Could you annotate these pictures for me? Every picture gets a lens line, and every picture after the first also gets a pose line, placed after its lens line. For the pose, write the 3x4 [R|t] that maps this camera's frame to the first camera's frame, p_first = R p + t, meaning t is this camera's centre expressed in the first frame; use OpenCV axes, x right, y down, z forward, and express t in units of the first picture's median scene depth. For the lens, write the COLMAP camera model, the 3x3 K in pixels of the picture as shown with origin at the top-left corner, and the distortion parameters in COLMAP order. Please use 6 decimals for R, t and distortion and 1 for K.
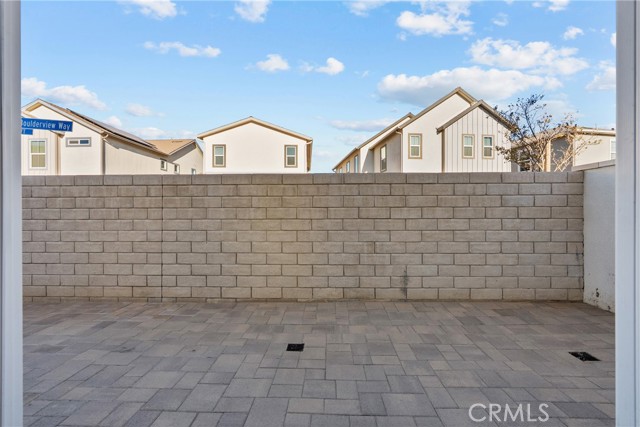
lens RADIAL K [[291.7, 0, 318.5], [0, 291.7, 213.6], [0, 0, 1]] dist [0.017645, 0.000251]
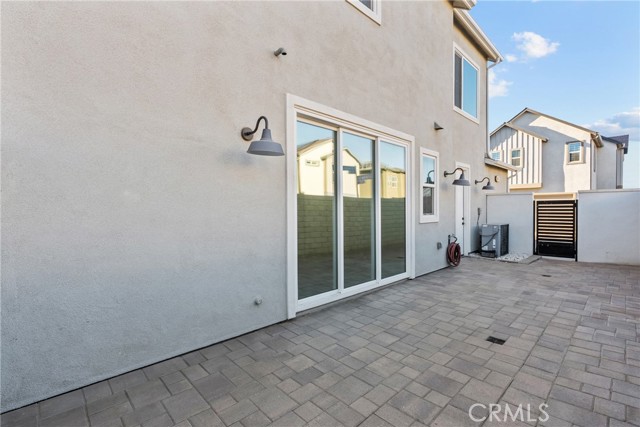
lens RADIAL K [[291.7, 0, 319.8], [0, 291.7, 214.4], [0, 0, 1]] dist [0.017645, 0.000251]
pose [[-0.699155, 0.010351, -0.714895, 1.410415], [0.009375, 0.999942, 0.005310, -0.039183], [0.714908, -0.002989, -0.699212, 1.560585]]
